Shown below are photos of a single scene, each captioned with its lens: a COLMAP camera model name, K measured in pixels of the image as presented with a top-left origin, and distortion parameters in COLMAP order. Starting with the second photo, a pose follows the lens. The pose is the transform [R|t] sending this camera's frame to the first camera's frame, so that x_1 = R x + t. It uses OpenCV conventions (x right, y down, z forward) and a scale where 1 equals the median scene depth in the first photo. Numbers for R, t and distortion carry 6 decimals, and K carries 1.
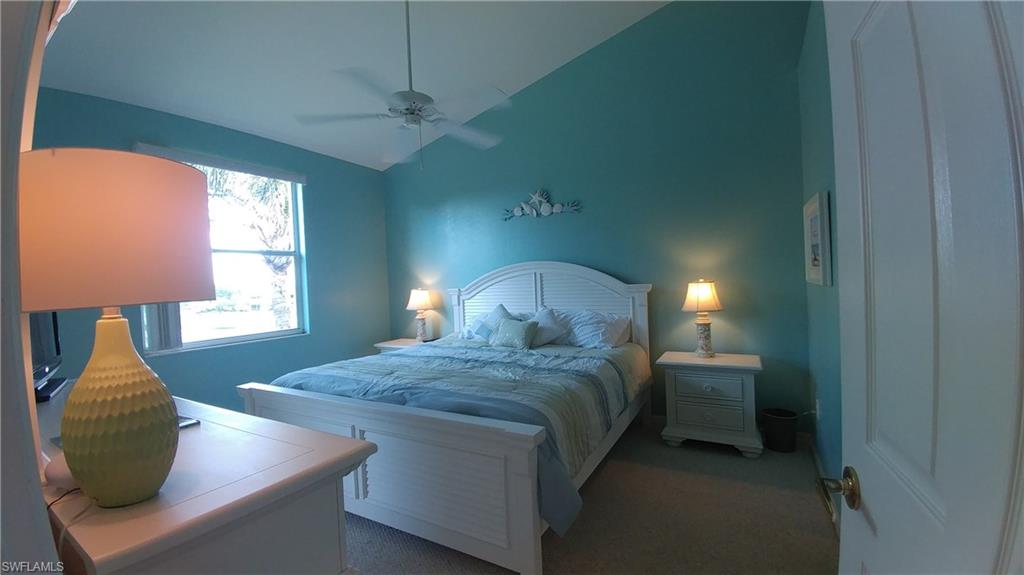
lens RADIAL K [[415.5, 0, 512.0], [0, 415.5, 287.5], [0, 0, 1]] dist [0.000022, -0.000056]
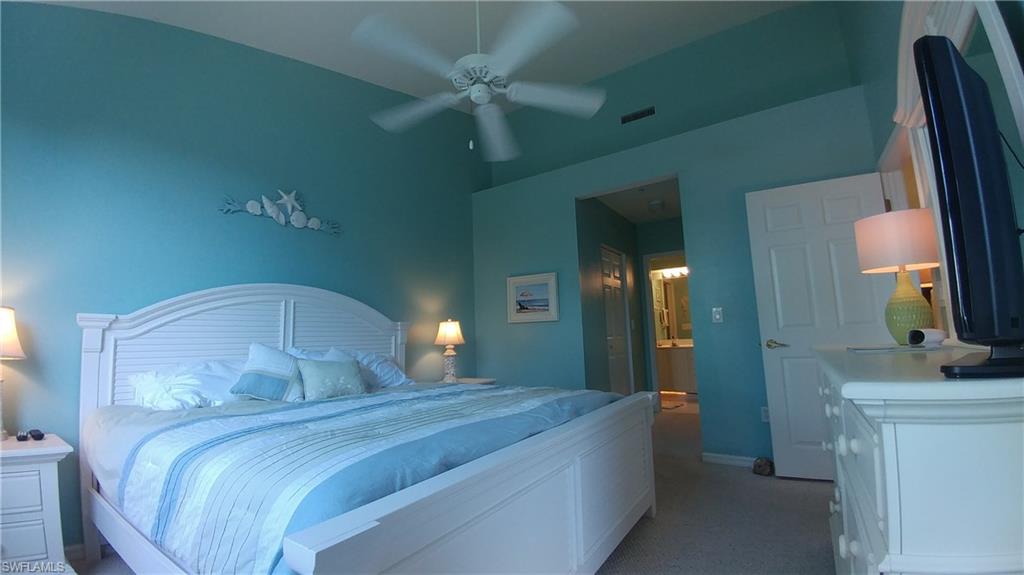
lens RADIAL K [[415.5, 0, 512.0], [0, 415.5, 287.5], [0, 0, 1]] dist [0.000022, -0.000056]
pose [[0.080592, 0.164833, 0.983023, -0.611016], [0.062362, 0.983465, -0.170019, 0.087300], [-0.994794, 0.075006, 0.068980, 0.568260]]
